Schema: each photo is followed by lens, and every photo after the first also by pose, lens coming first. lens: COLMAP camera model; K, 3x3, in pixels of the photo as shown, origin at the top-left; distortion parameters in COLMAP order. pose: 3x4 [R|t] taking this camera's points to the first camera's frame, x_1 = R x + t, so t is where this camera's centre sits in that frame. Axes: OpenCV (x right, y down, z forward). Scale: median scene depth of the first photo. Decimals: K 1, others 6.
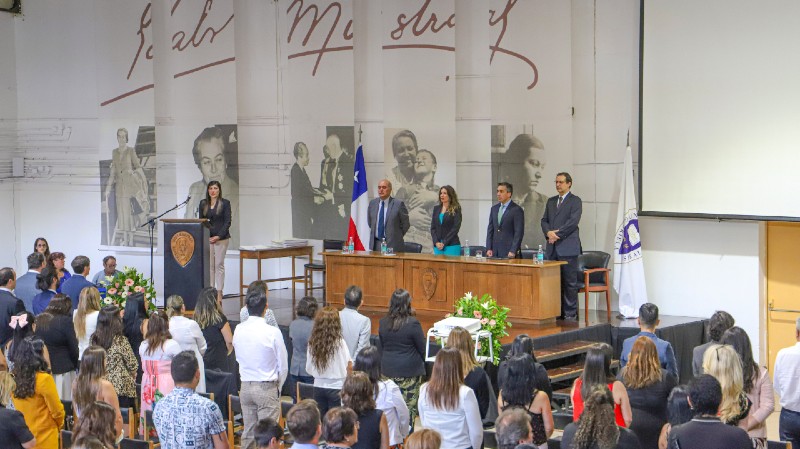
lens RADIAL K [[1570.5, 0, 400.0], [0, 1570.5, 224.5], [0, 0, 1]] dist [0.095395, 0.212967]
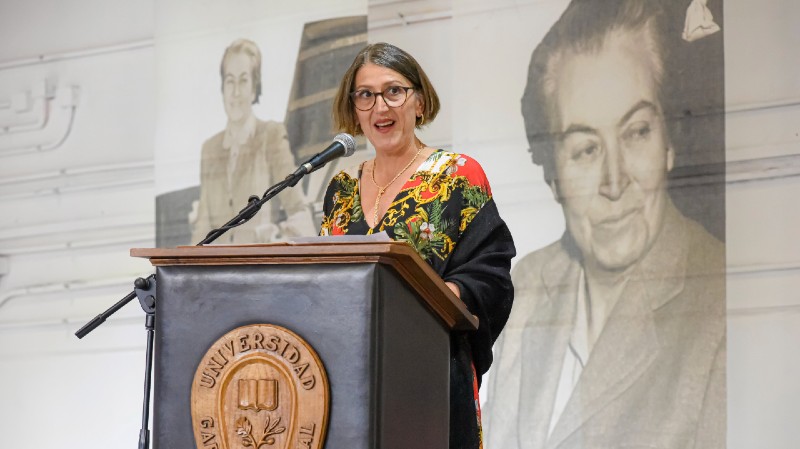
lens RADIAL K [[3093.3, 0, 400.0], [0, 3093.3, 224.5], [0, 0, 1]] dist [-0.292275, -0.984330]
pose [[0.973894, -0.007268, -0.226885, -0.055465], [-0.023866, 0.990670, -0.134179, 0.026546], [0.225744, 0.136091, 0.964634, 0.621018]]
